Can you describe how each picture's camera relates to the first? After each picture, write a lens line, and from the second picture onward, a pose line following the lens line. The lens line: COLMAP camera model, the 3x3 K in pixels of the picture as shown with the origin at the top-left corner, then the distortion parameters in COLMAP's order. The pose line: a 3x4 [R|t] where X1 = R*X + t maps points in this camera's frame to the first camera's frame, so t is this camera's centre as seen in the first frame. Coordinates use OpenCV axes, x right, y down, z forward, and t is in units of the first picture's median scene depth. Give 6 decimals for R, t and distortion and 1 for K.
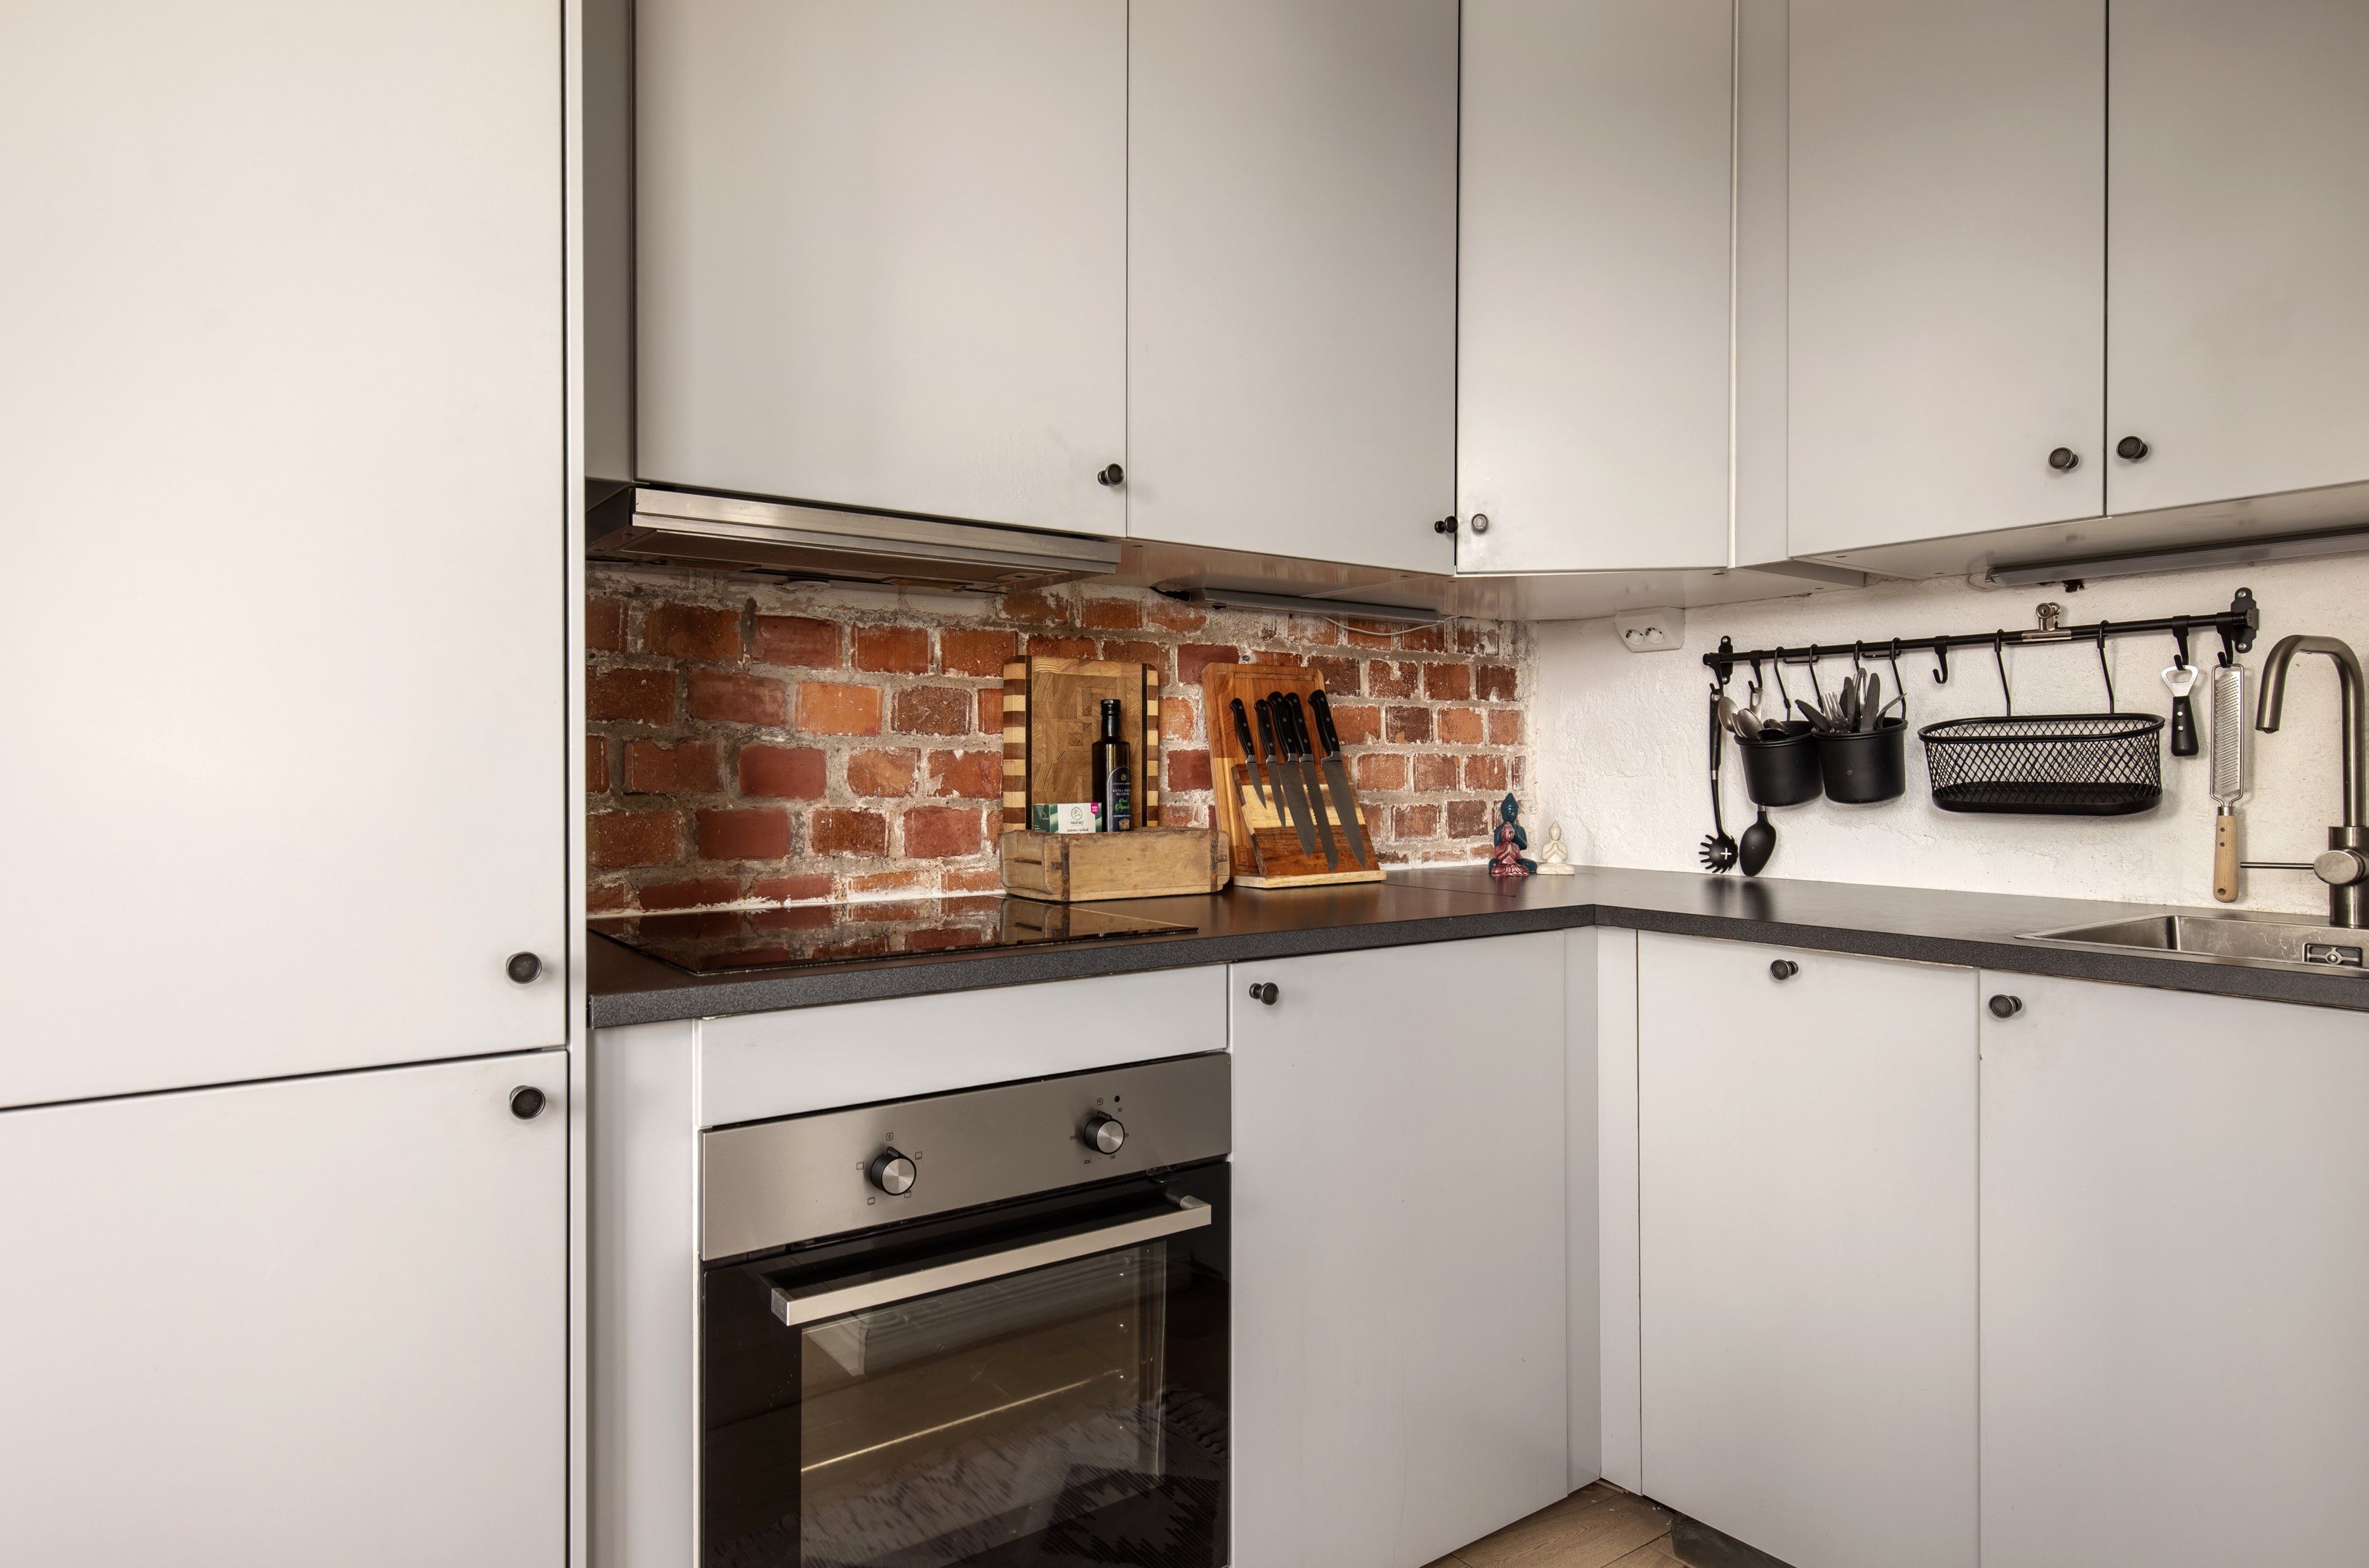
lens RADIAL K [[1370.2, 0, 1178.6], [0, 1370.2, 776.7], [0, 0, 1]] dist [0.019947, -0.000593]
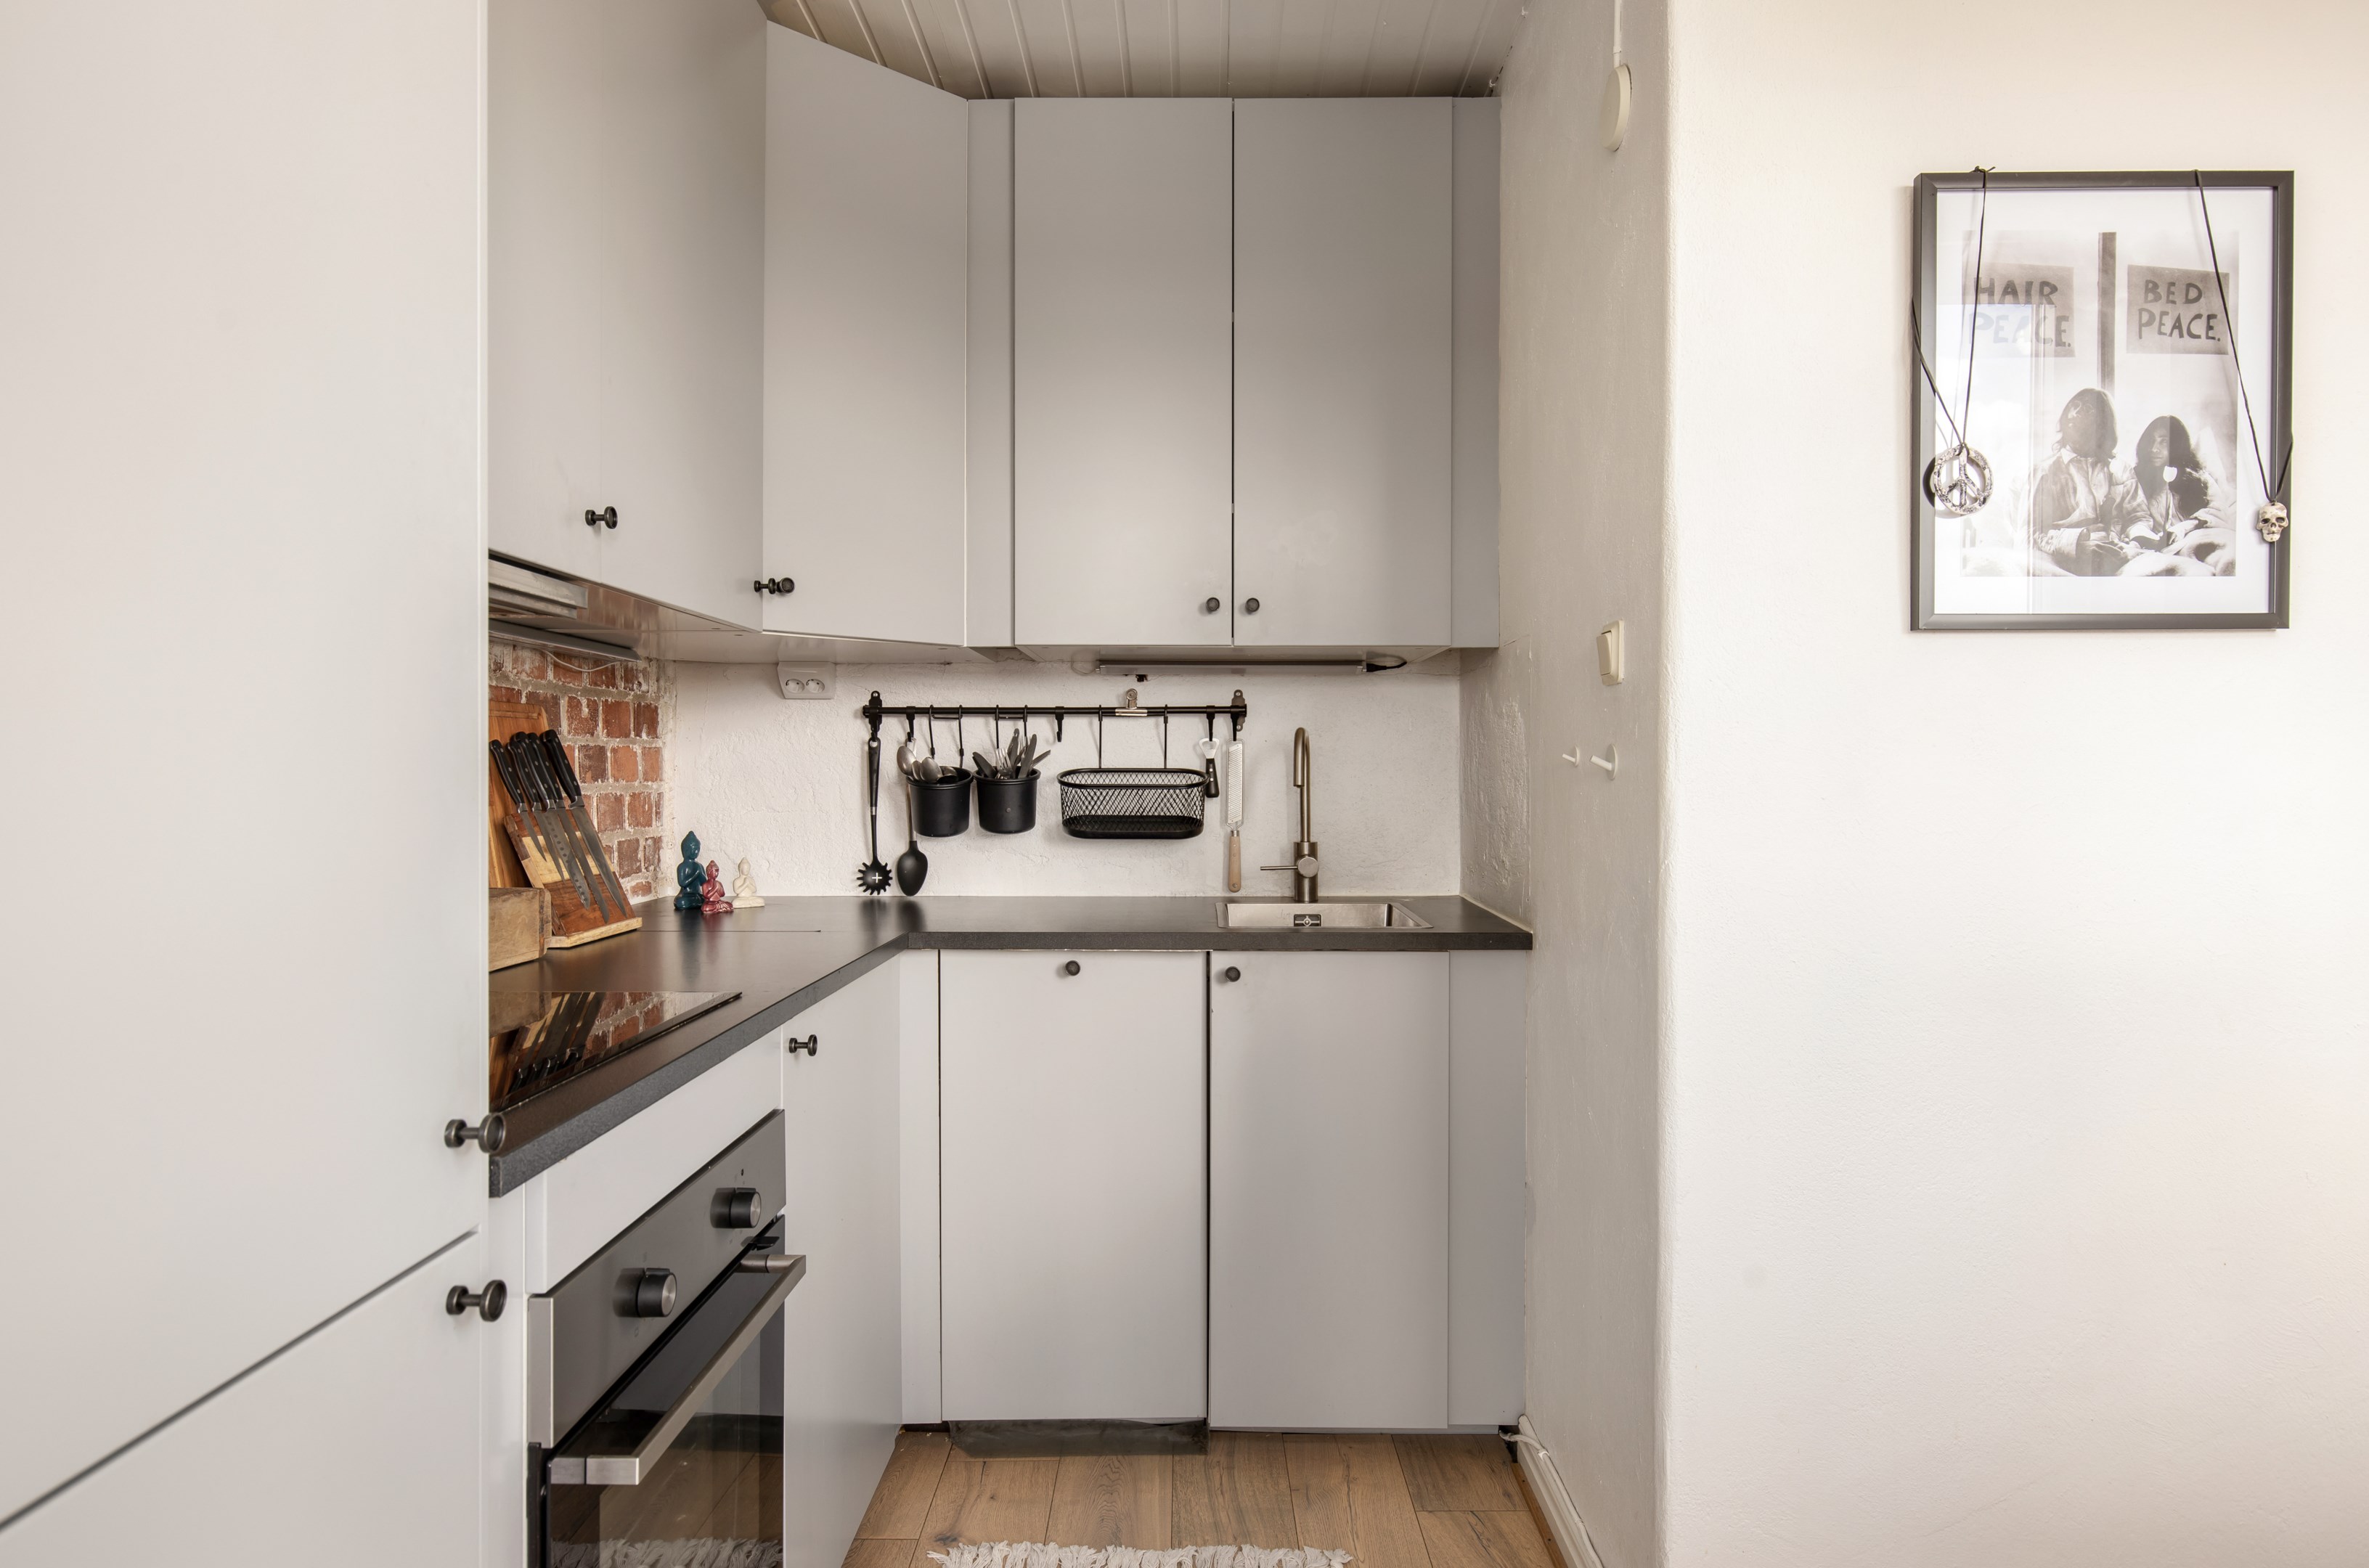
lens RADIAL K [[1391.8, 0, 1187.1], [0, 1391.8, 768.8], [0, 0, 1]] dist [-0.001057, -0.000304]
pose [[0.592106, 0.001263, 0.805859, -0.467724], [0.003032, 0.999988, -0.003796, -0.036697], [-0.805854, 0.004691, 0.592096, 0.104075]]
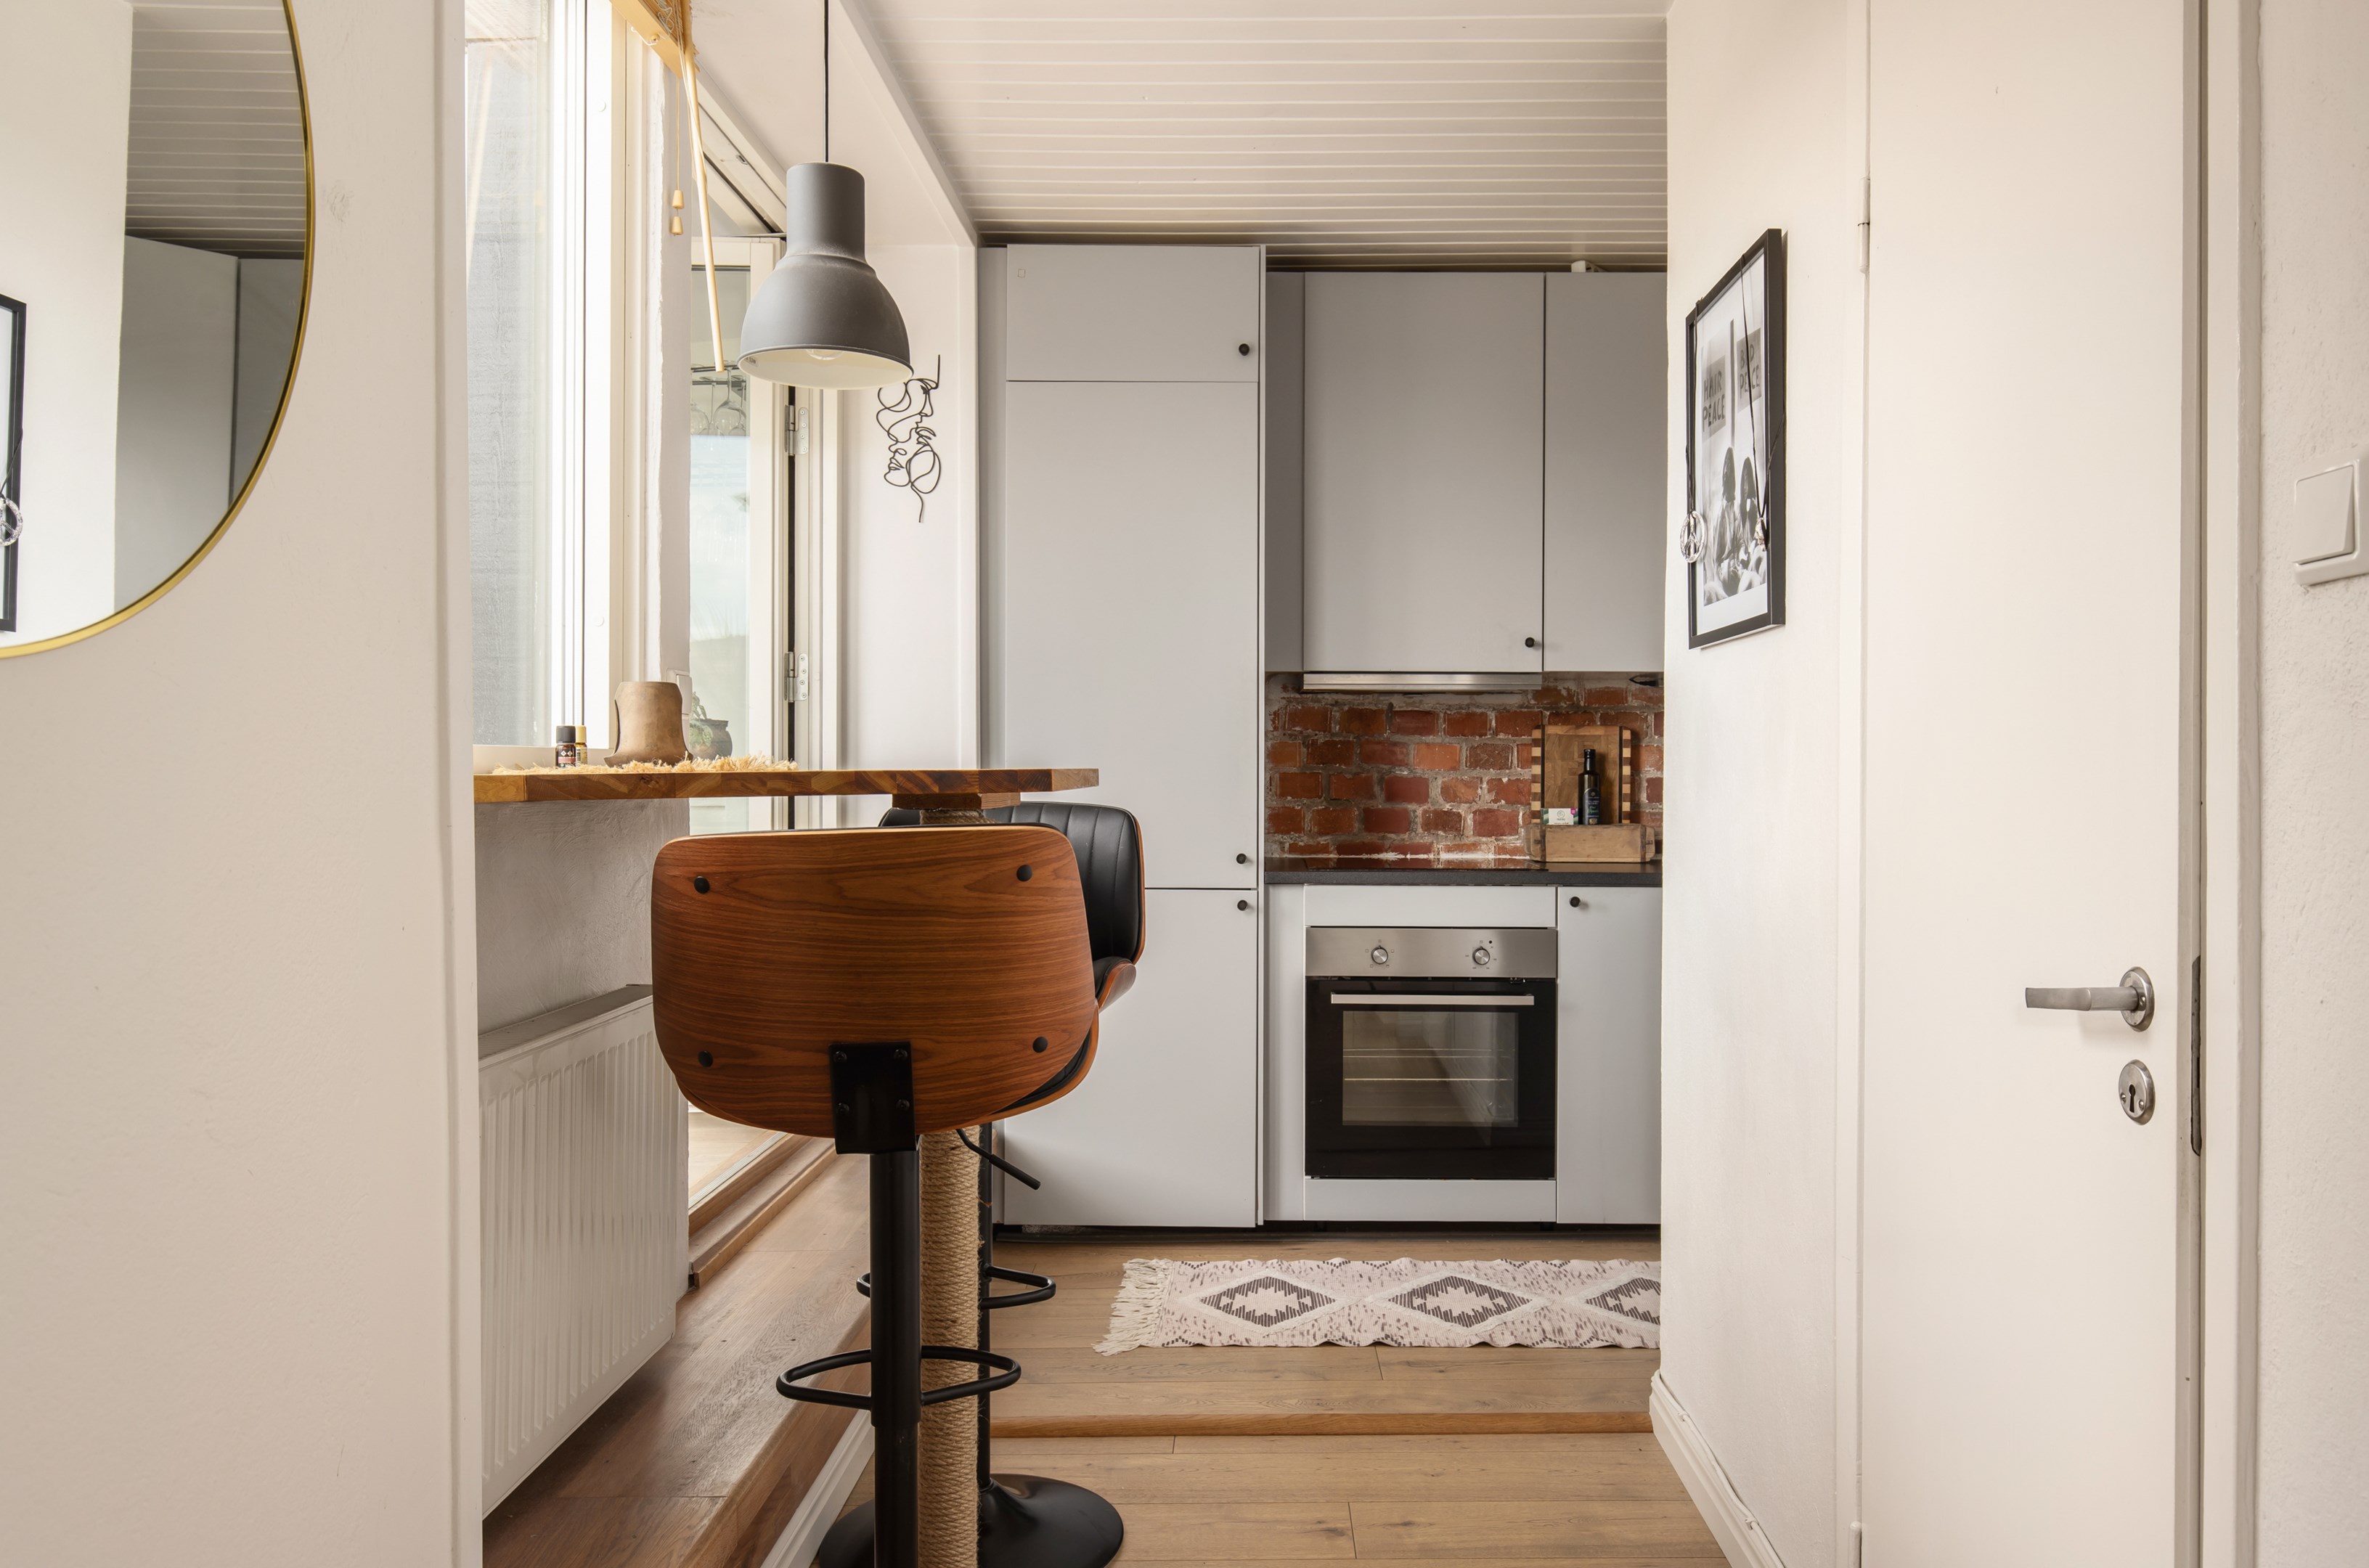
lens RADIAL K [[1595.0, 0, 1206.0], [0, 1595.0, 770.2], [0, 0, 1]] dist [0.003466, 0.000291]
pose [[0.798156, 0.002684, -0.602445, 0.789886], [-0.007180, 0.999961, -0.005057, -0.016062], [0.602408, 0.008361, 0.798144, -0.917768]]
